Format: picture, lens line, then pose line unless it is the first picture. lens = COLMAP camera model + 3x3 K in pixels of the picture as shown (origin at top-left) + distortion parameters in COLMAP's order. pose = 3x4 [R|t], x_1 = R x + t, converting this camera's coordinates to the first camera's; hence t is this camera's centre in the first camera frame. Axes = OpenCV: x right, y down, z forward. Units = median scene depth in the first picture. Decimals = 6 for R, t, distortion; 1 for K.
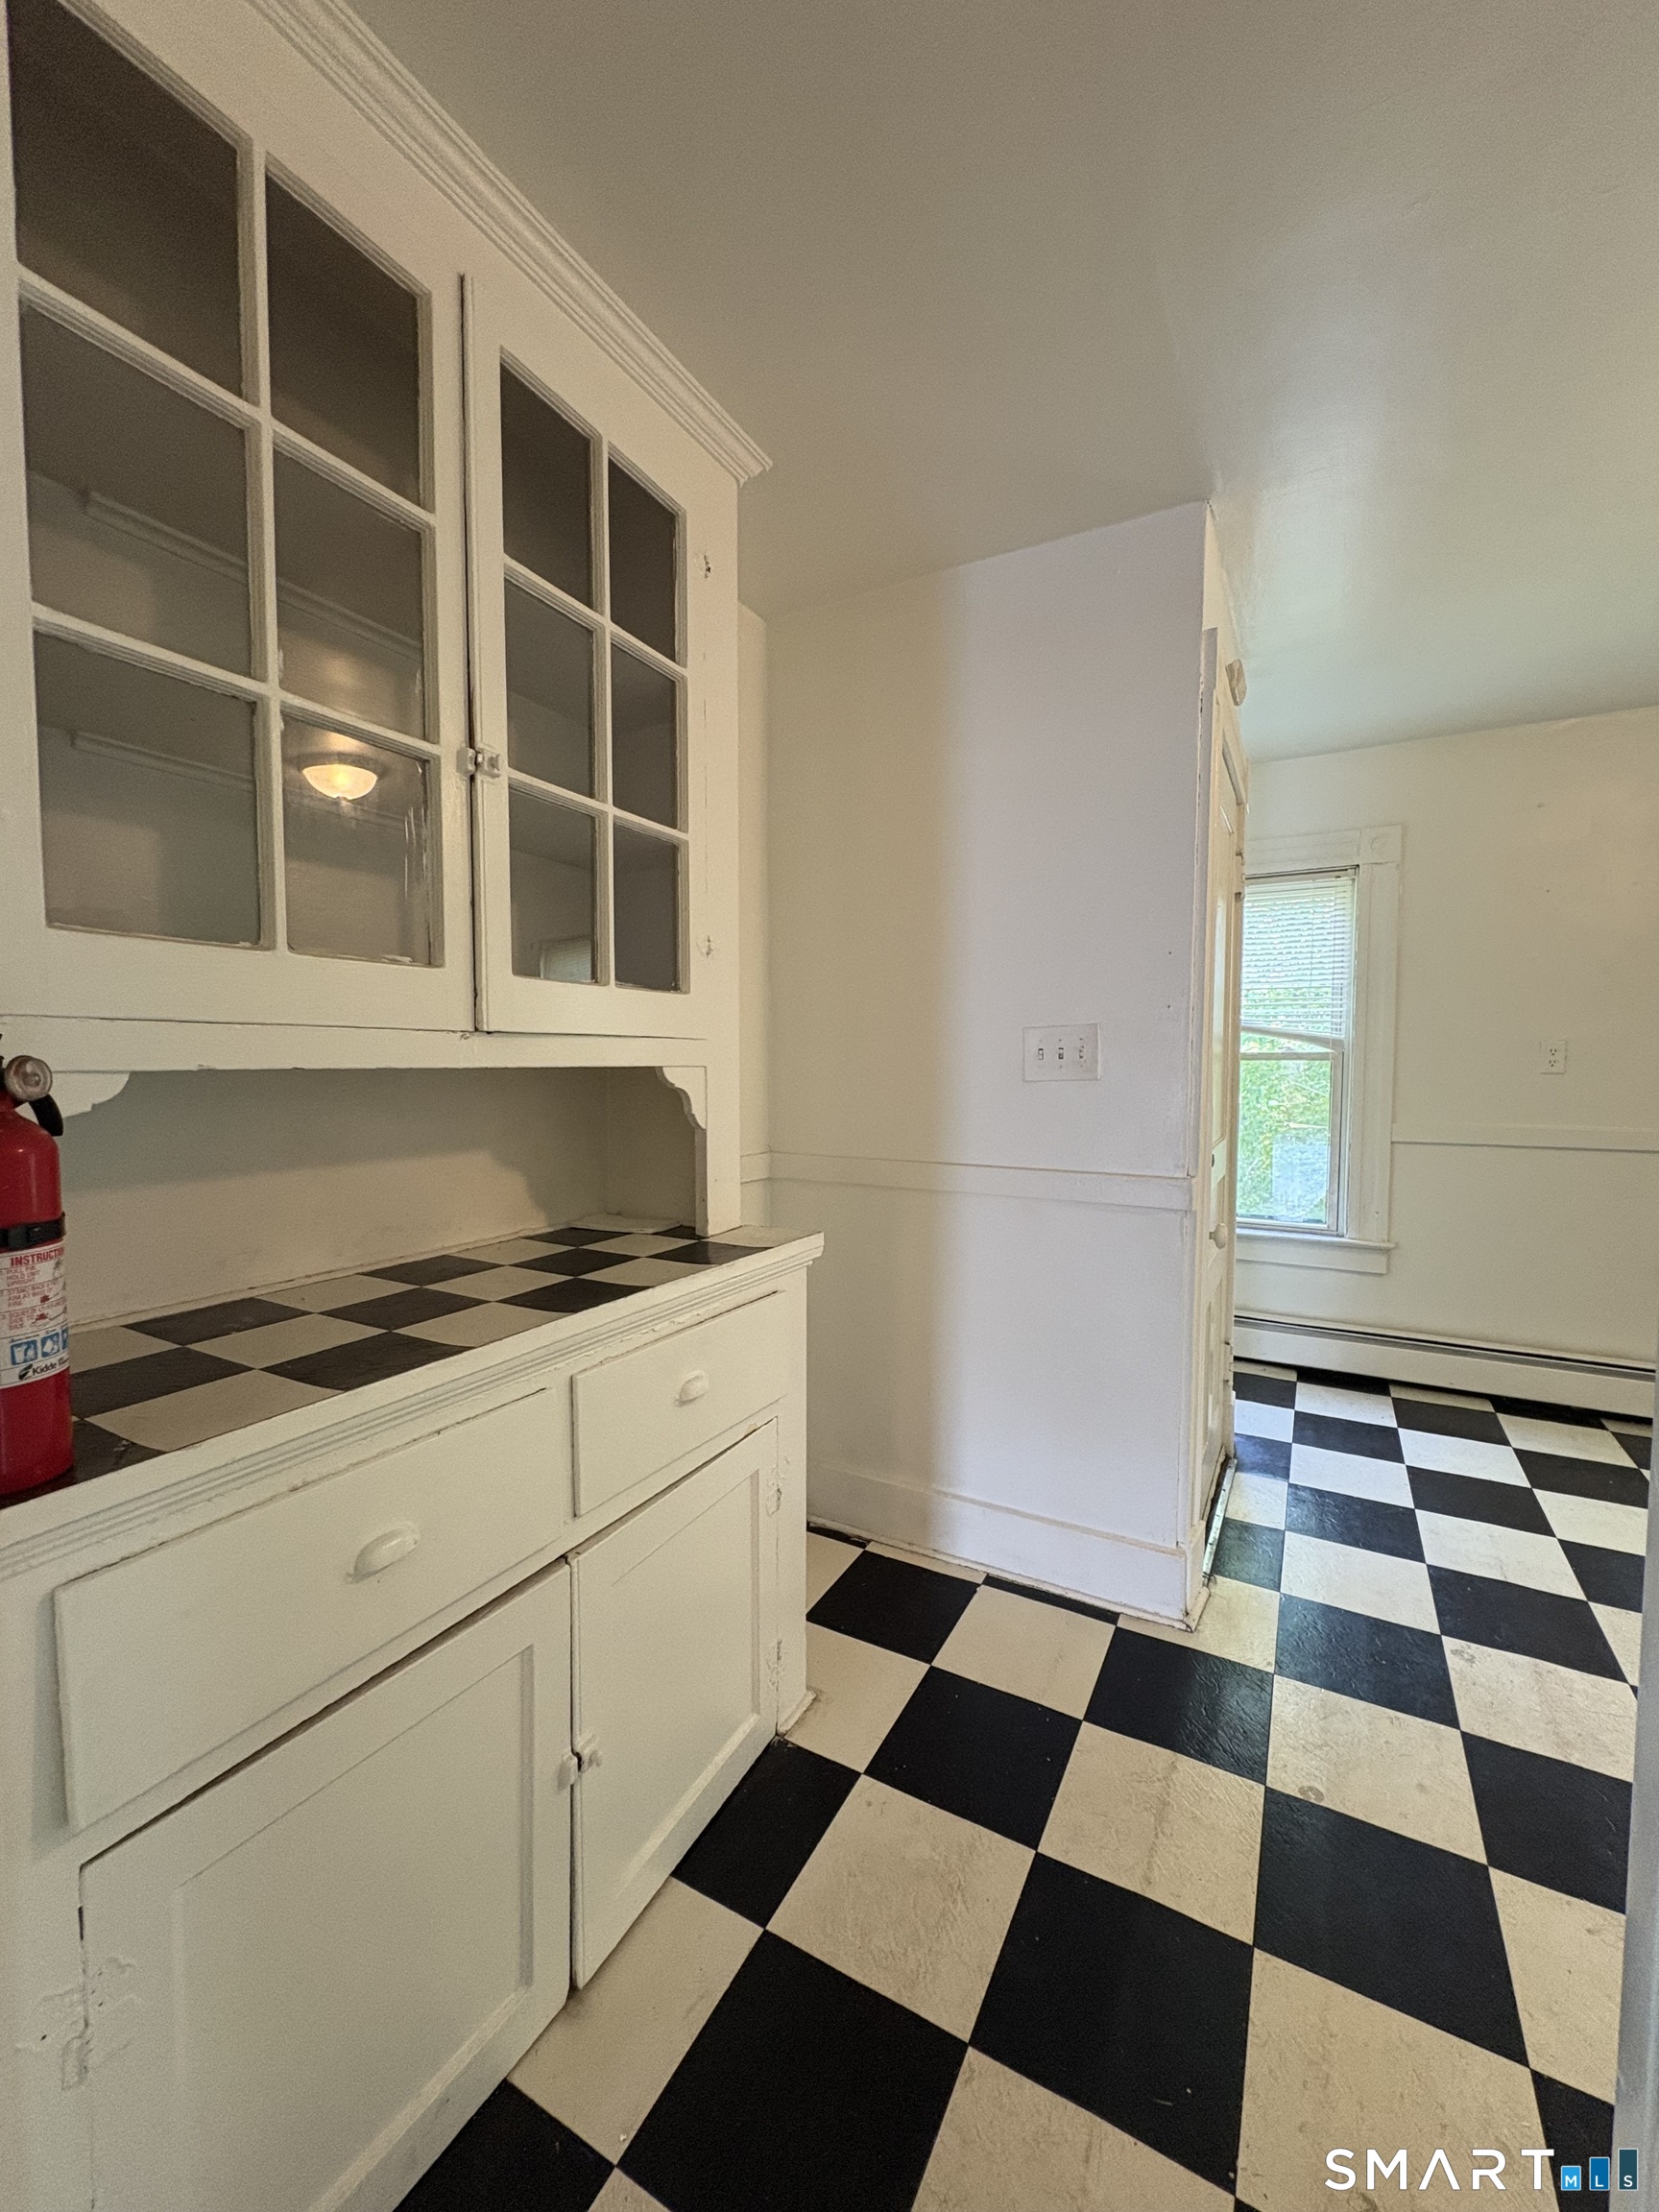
lens RADIAL K [[884.6, 0, 832.0], [0, 884.6, 1105.5], [0, 0, 1]] dist [0.002408, -0.000317]
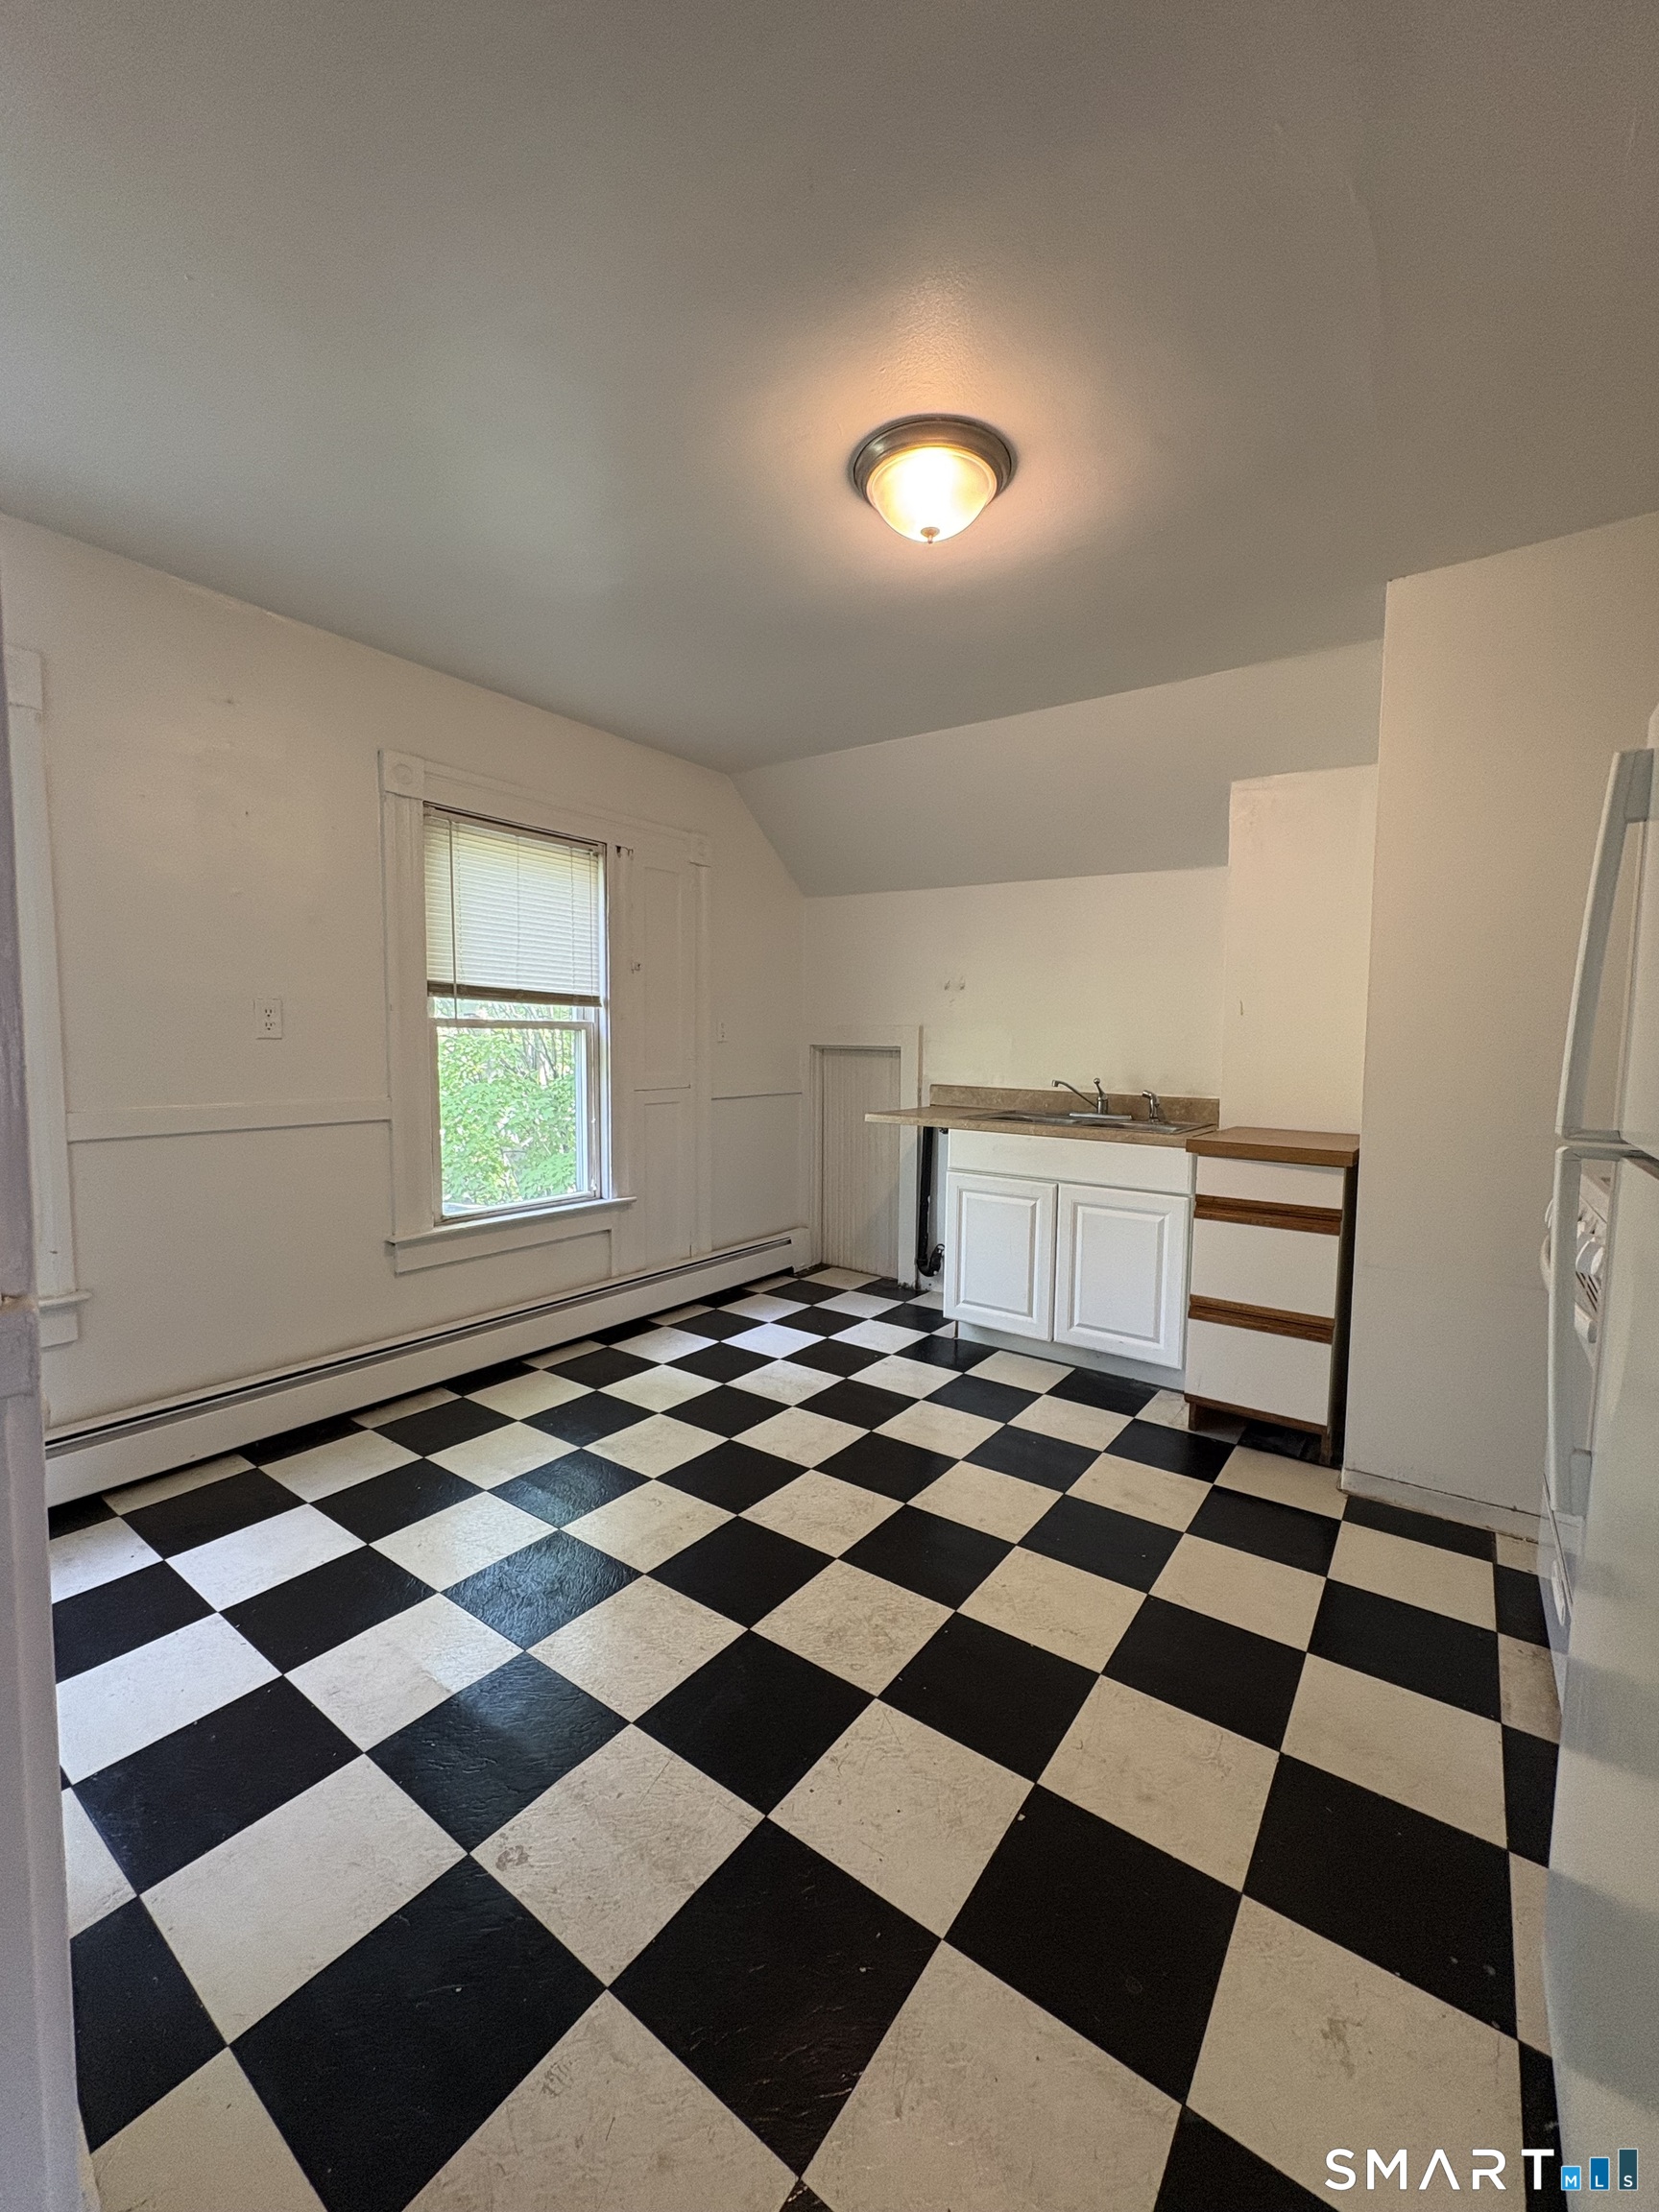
lens RADIAL K [[884.6, 0, 831.4], [0, 884.6, 1109.9], [0, 0, 1]] dist [0.002408, -0.000317]
pose [[0.111233, -0.078688, 0.990674, 0.046600], [0.038344, 0.996458, 0.074842, -0.011791], [-0.993054, 0.029662, 0.113857, 0.394114]]
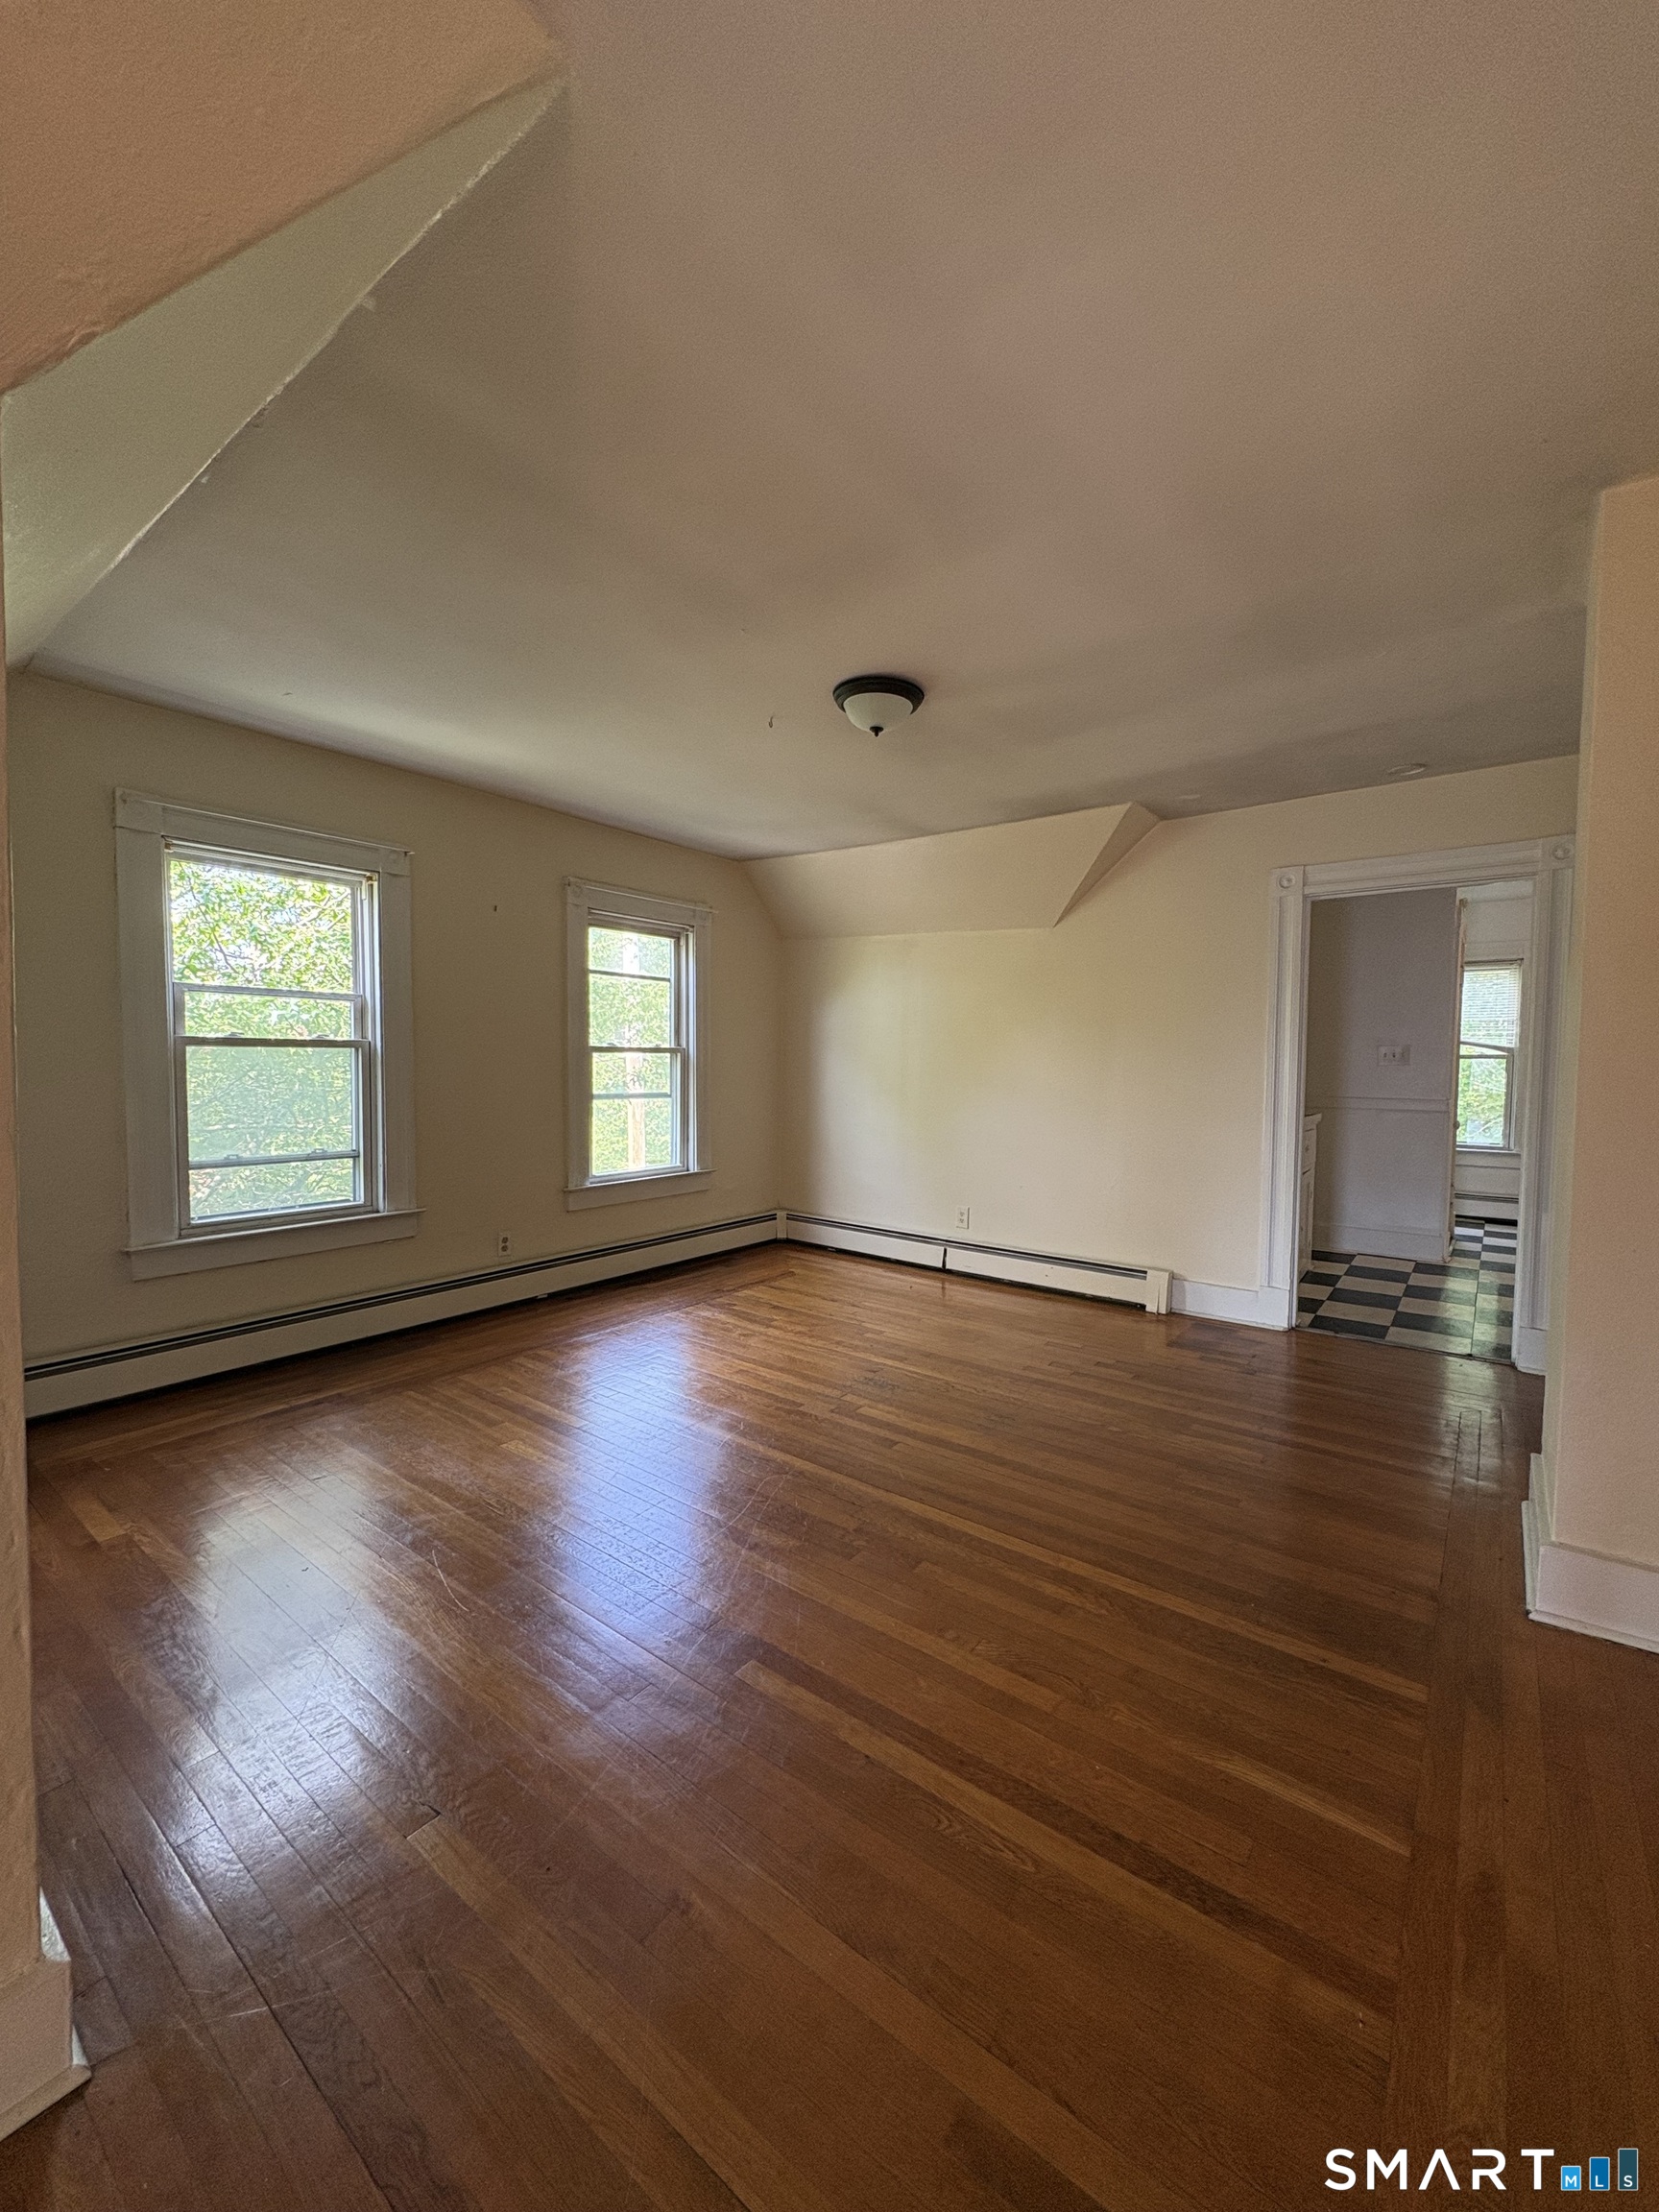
lens RADIAL K [[884.6, 0, 838.9], [0, 884.6, 1106.8], [0, 0, 1]] dist [0.002408, -0.000317]
pose [[0.990884, 0.013879, -0.133997, -0.679009], [-0.013615, 0.999903, 0.002890, 0.075149], [0.134025, -0.001040, 0.990977, -1.216601]]
